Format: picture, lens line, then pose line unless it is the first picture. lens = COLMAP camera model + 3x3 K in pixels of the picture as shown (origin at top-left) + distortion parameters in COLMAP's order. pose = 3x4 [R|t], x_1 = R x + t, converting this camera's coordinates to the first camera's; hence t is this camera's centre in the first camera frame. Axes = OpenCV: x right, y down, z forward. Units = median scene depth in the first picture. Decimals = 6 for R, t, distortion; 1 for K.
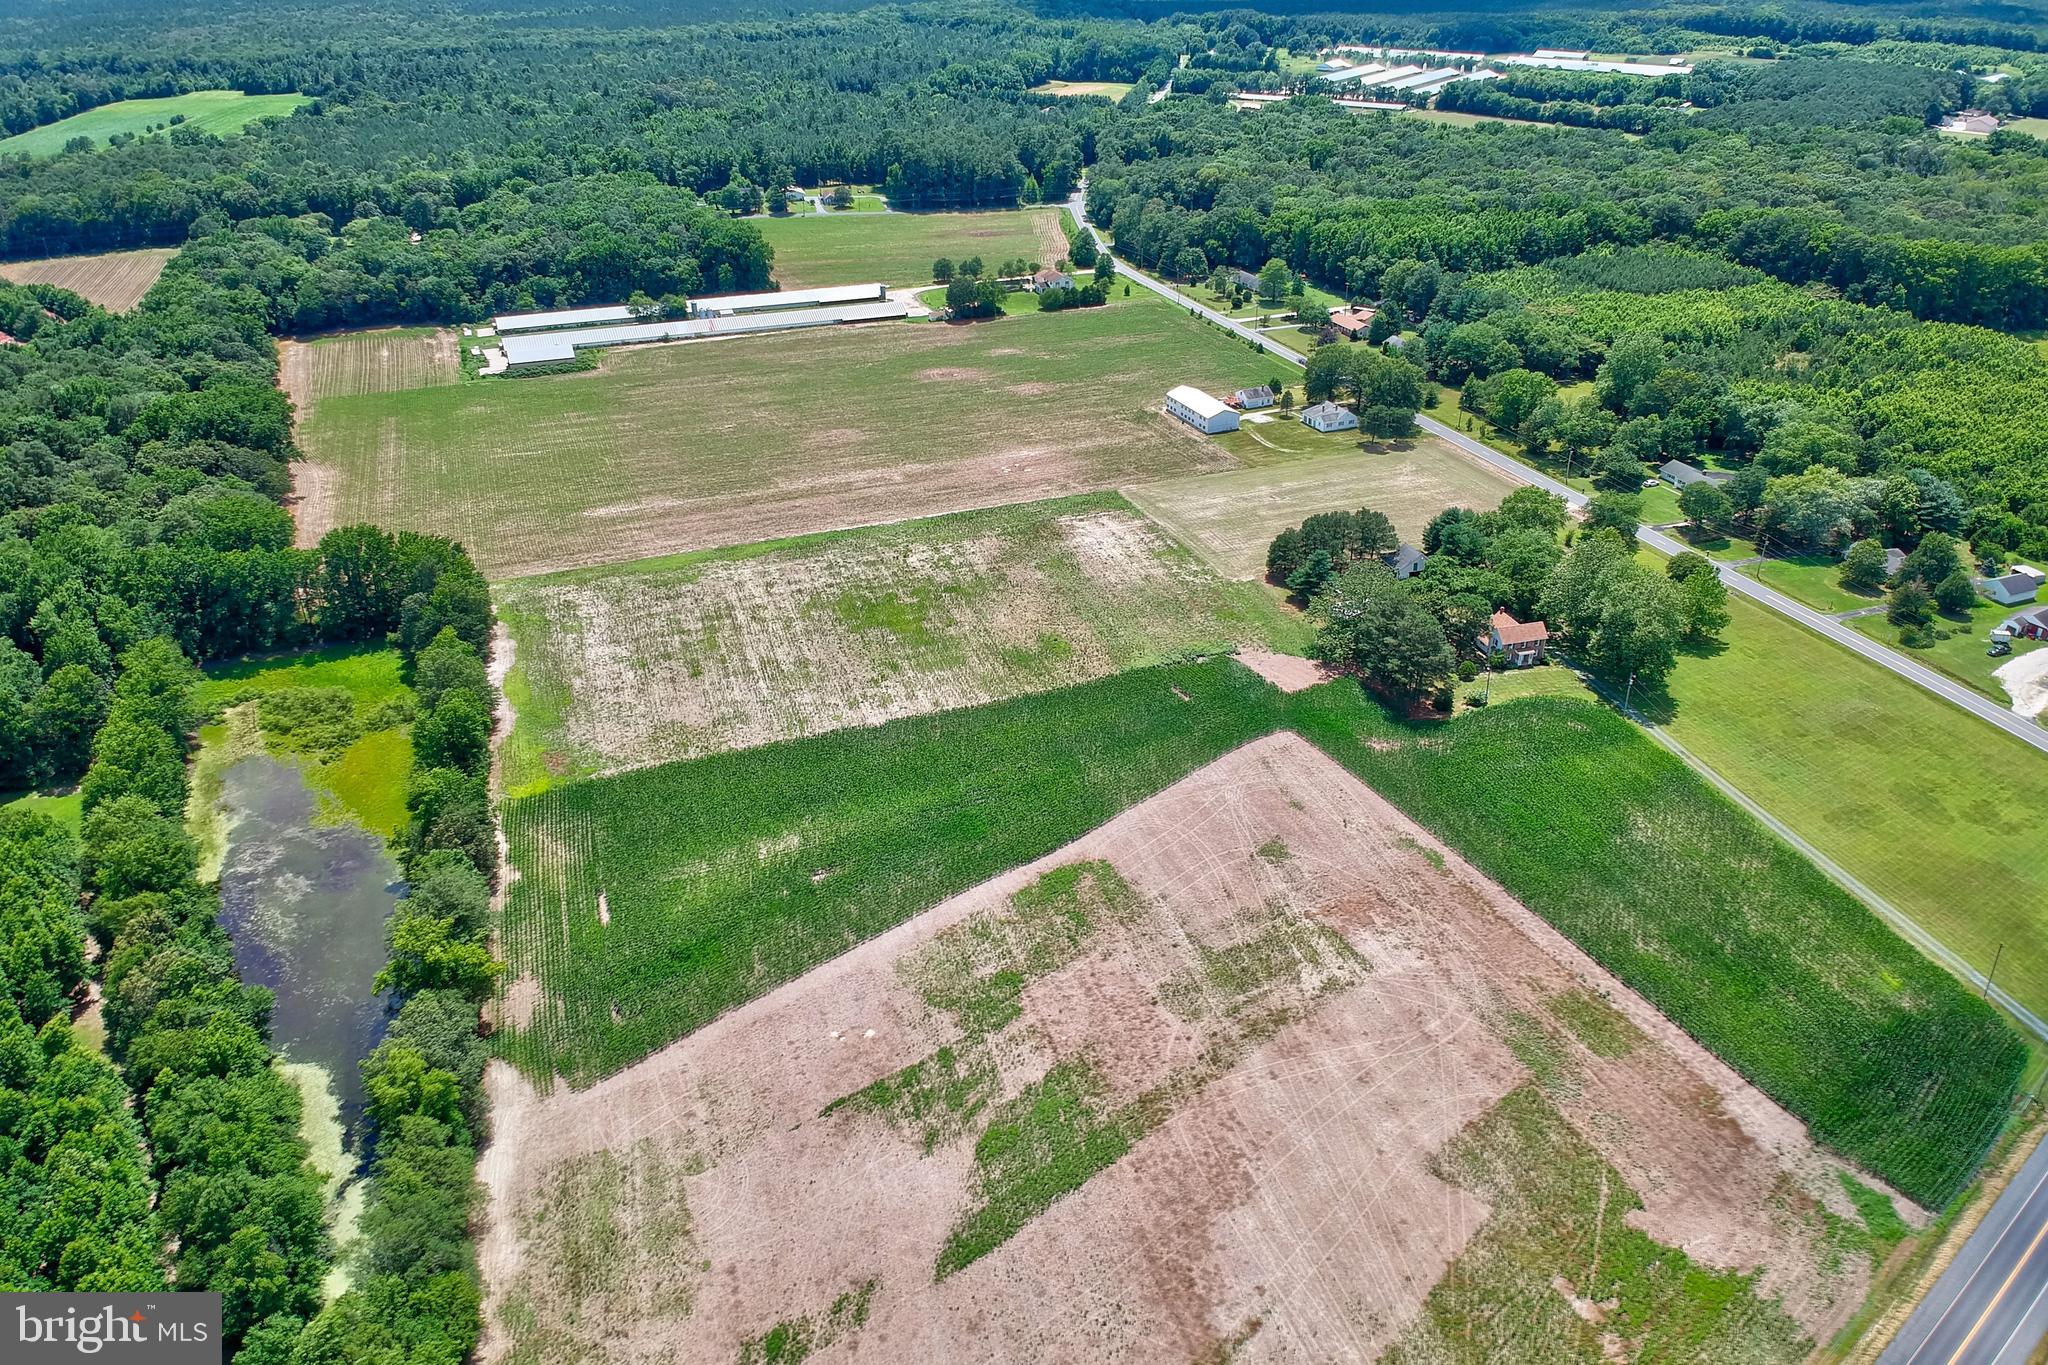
lens RADIAL K [[1456.0, 0, 990.7], [0, 1456.0, 687.5], [0, 0, 1]] dist [0.099388, -0.173778]
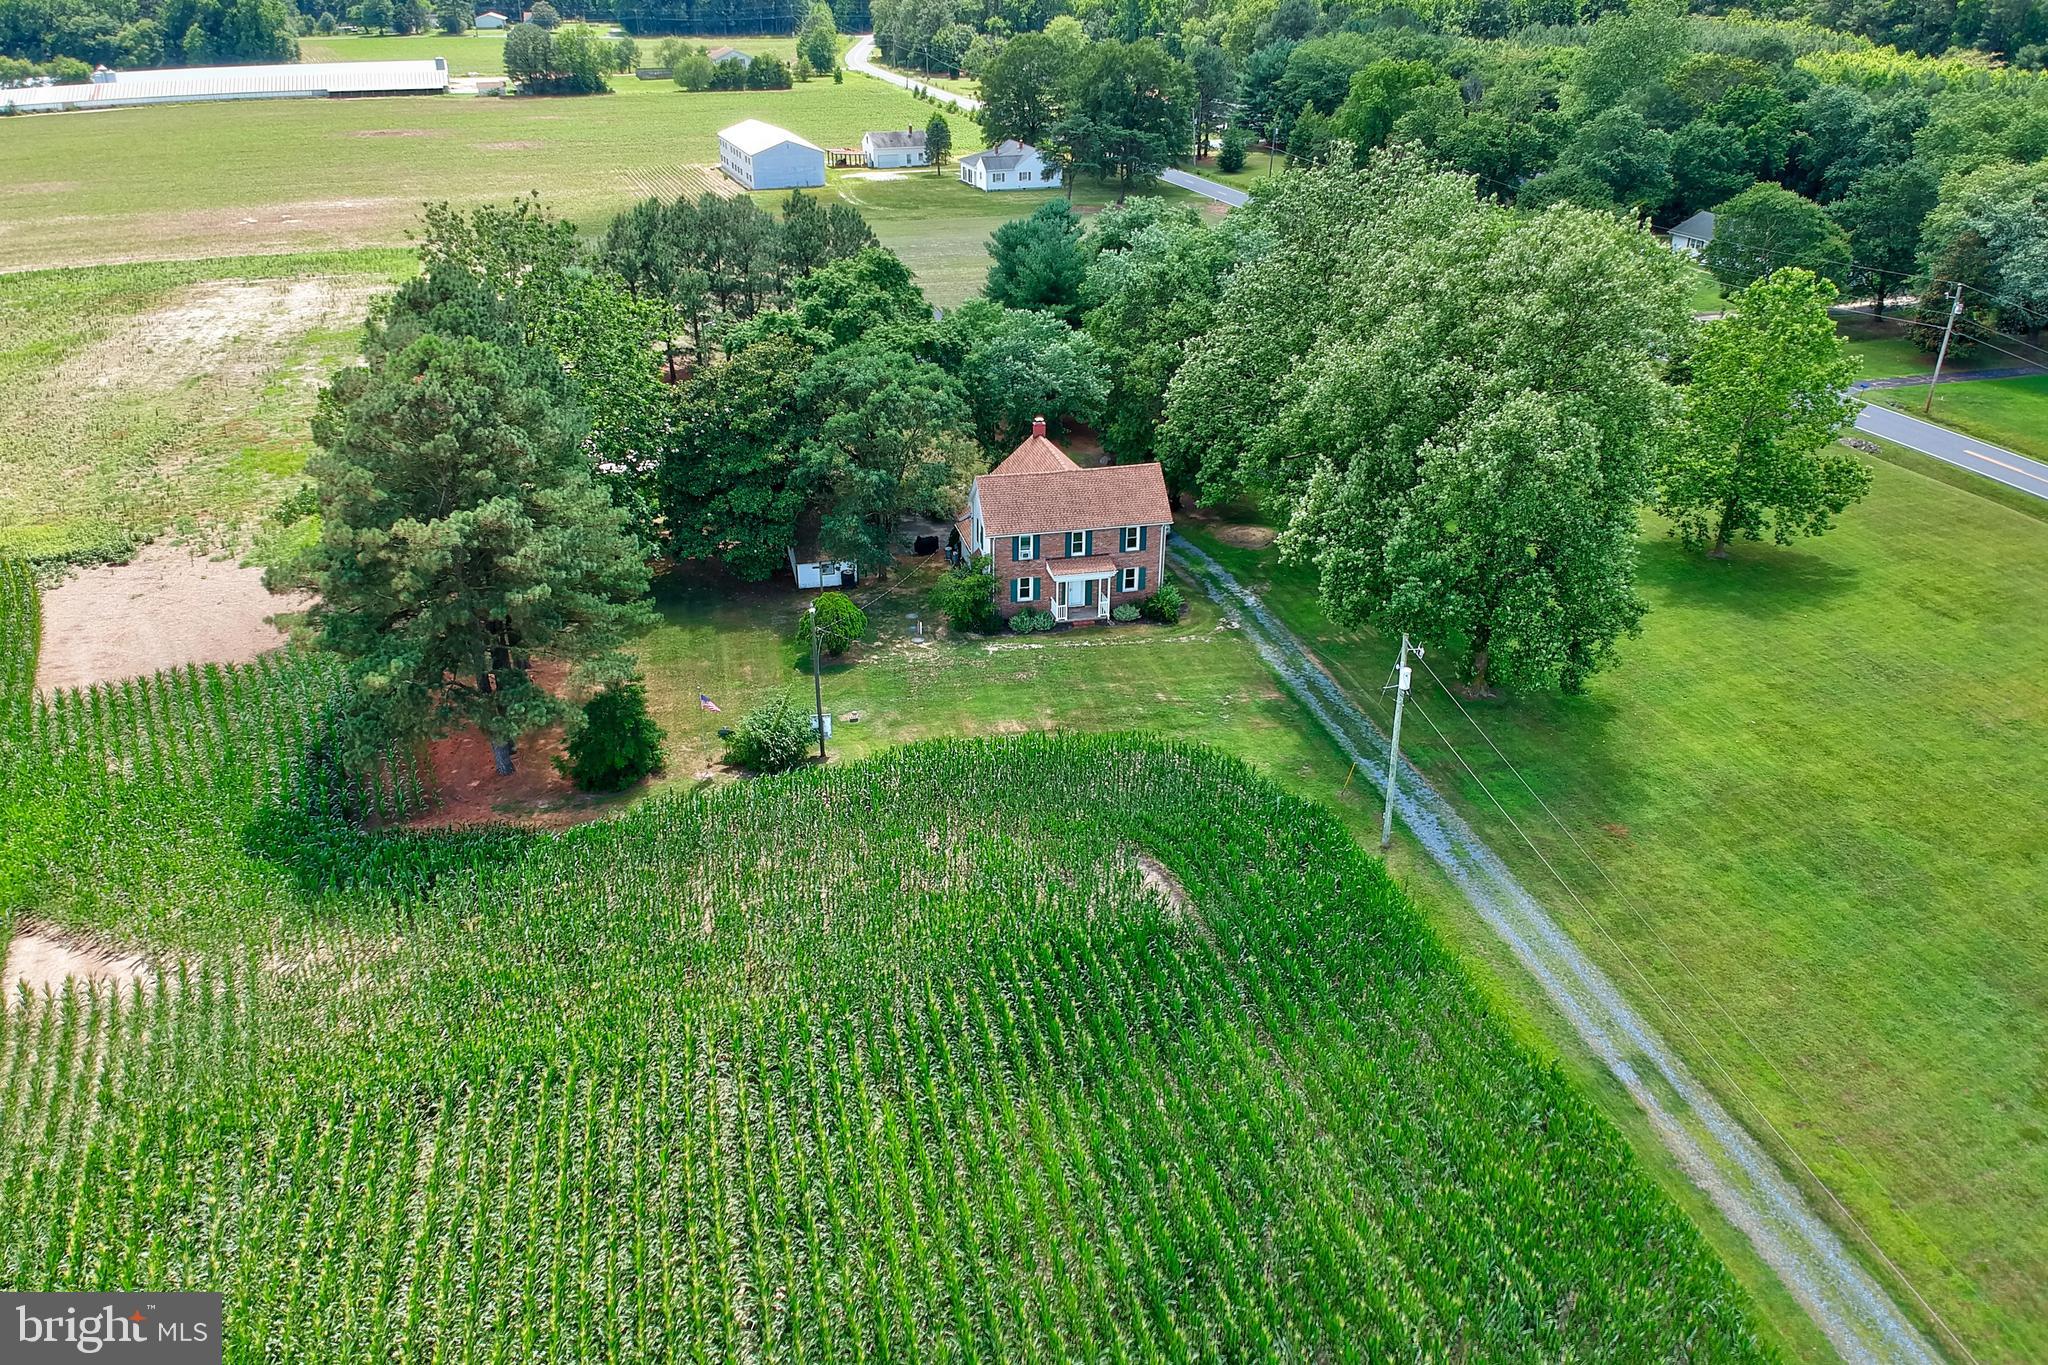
lens RADIAL K [[1456.0, 0, 990.7], [0, 1456.0, 687.5], [0, 0, 1]] dist [0.099388, -0.173778]
pose [[0.999124, 0.026352, -0.032506, 0.331485], [-0.027164, 0.999324, -0.024789, 0.003495], [0.031831, 0.025650, 0.999164, 0.687124]]
